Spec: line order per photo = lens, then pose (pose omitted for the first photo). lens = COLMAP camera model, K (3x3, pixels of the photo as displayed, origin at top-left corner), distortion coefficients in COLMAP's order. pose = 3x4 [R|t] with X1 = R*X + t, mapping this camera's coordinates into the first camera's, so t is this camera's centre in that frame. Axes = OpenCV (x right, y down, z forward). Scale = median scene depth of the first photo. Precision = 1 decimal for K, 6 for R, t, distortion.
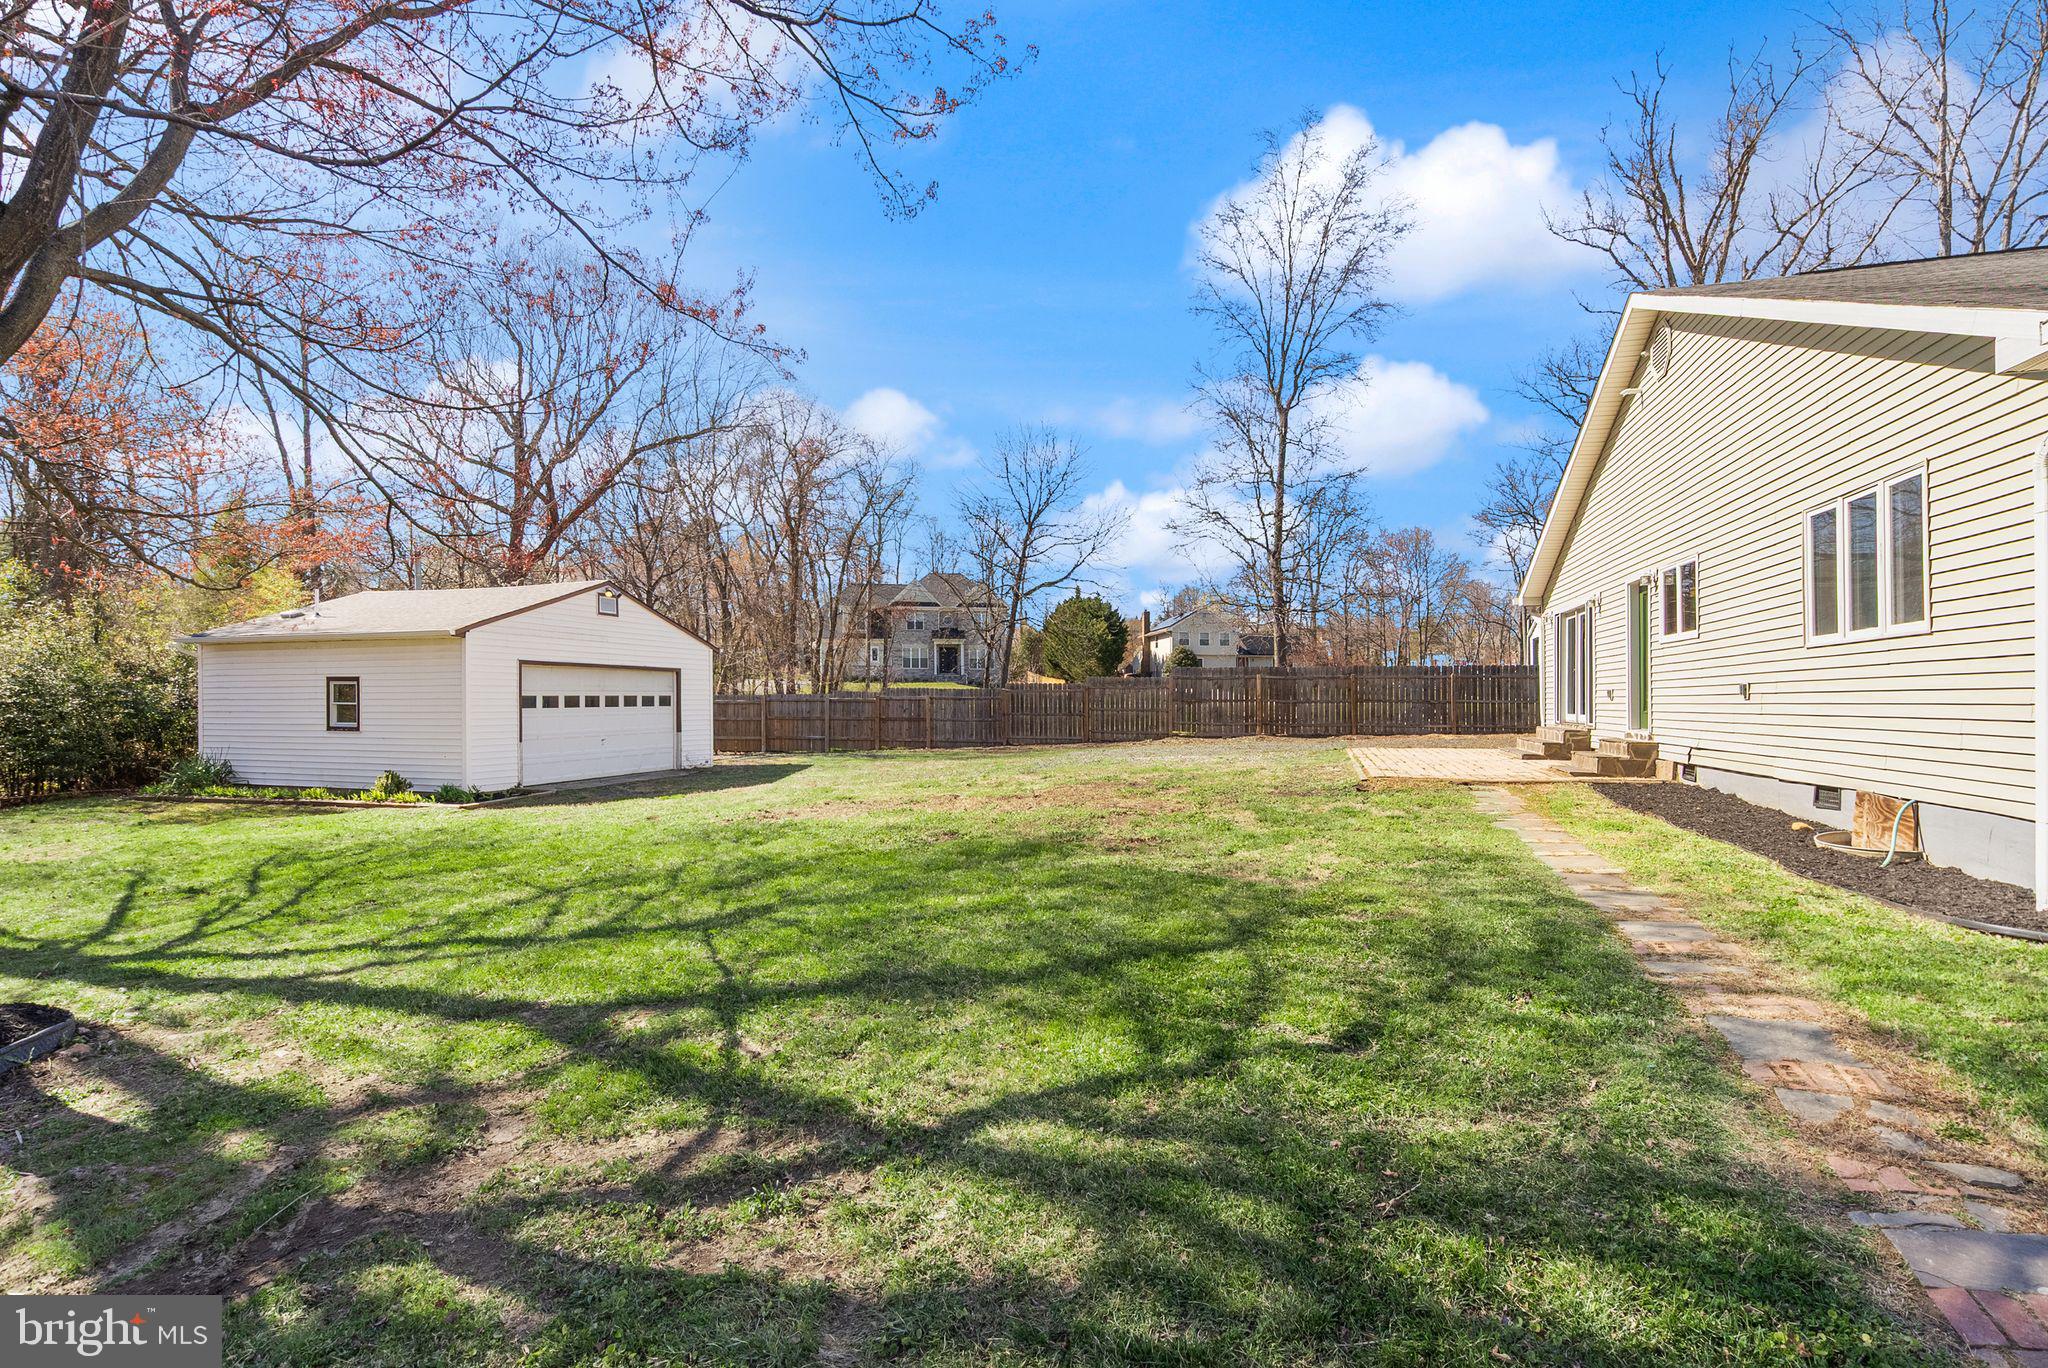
lens RADIAL K [[971.6, 0, 1025.0], [0, 971.6, 697.5], [0, 0, 1]] dist [-0.003373, 0.002171]
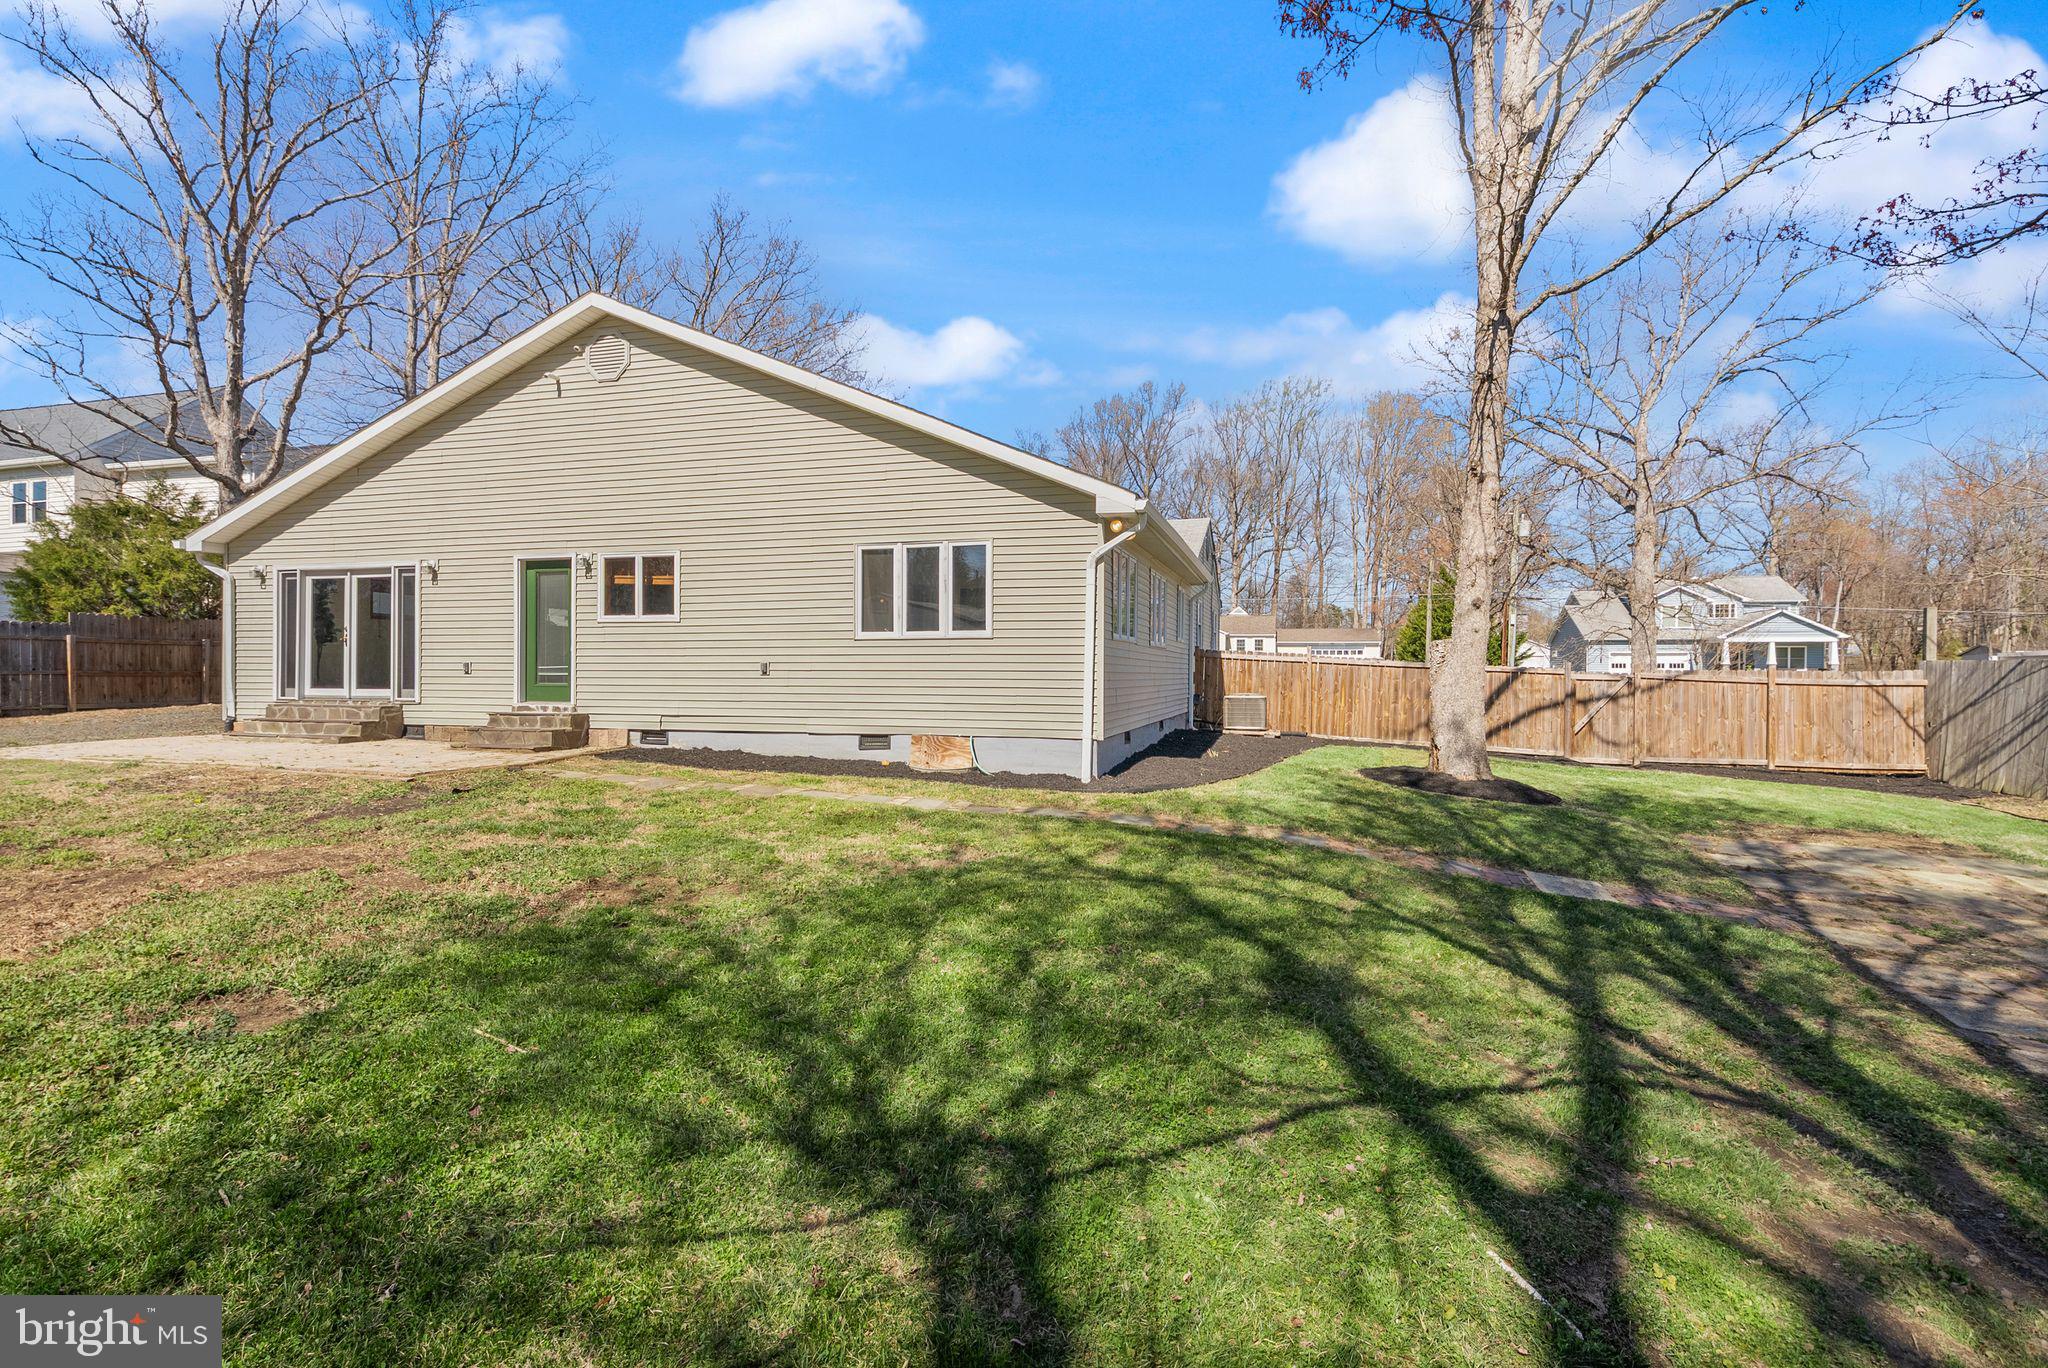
lens RADIAL K [[971.6, 0, 981.2], [0, 971.6, 700.8], [0, 0, 1]] dist [-0.003373, 0.002171]
pose [[-0.043494, -0.029161, 0.998628, -0.658704], [-0.008242, 0.999550, 0.028828, -0.004214], [-0.999020, -0.006977, -0.043715, 0.882211]]
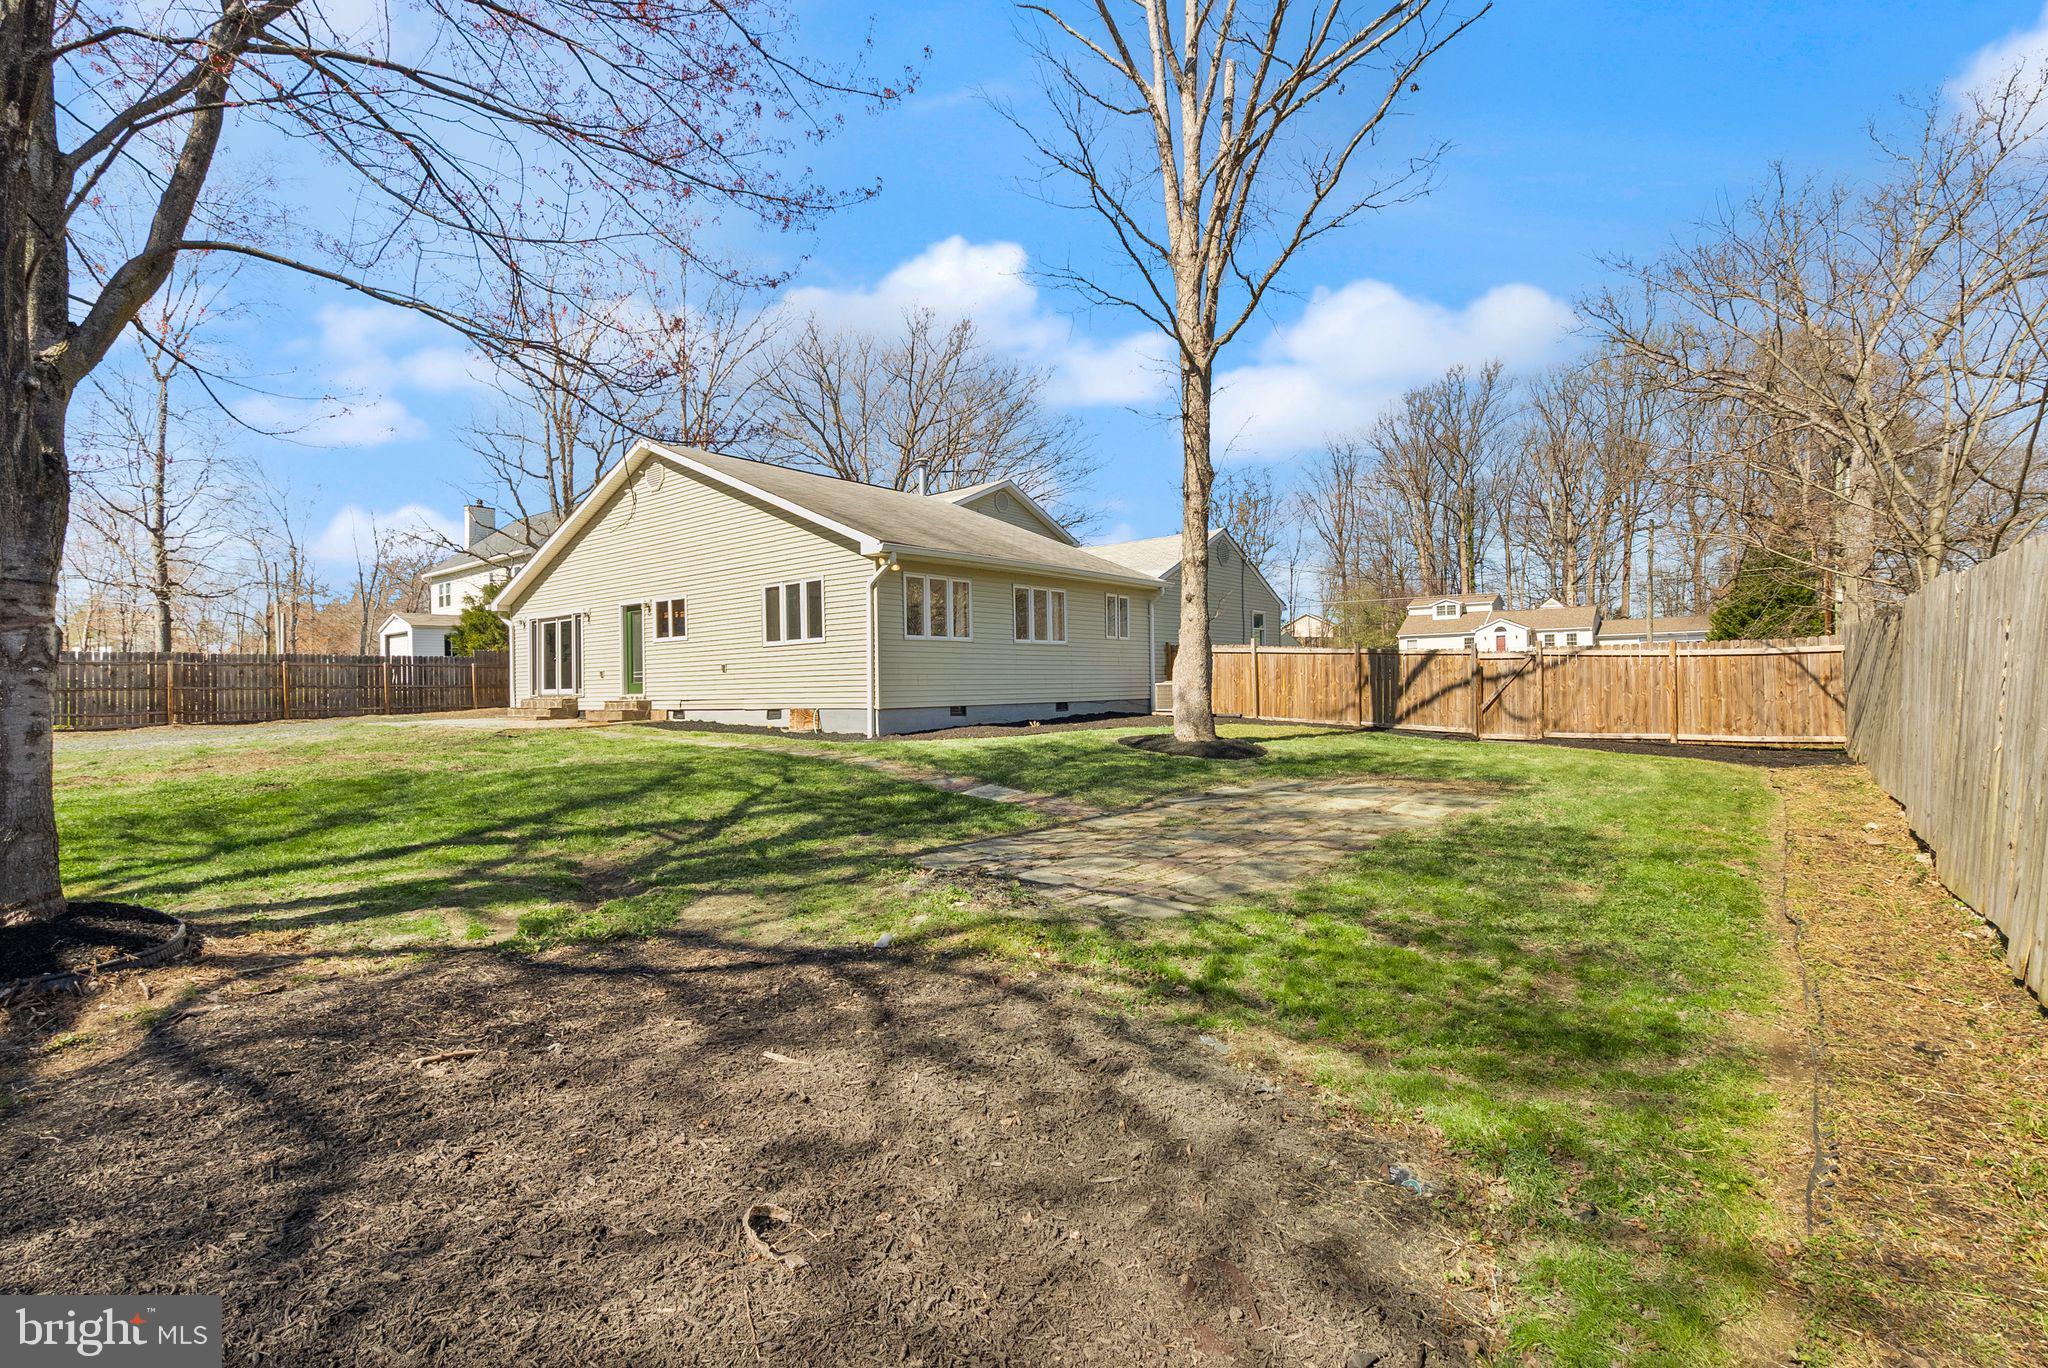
lens RADIAL K [[971.6, 0, 1020.2], [0, 971.6, 684.8], [0, 0, 1]] dist [-0.003373, 0.002171]
pose [[0.359220, -0.002037, 0.933251, -1.044472], [0.015834, 0.999867, -0.003913, 0.052389], [-0.933119, 0.016183, 0.359204, -0.333708]]
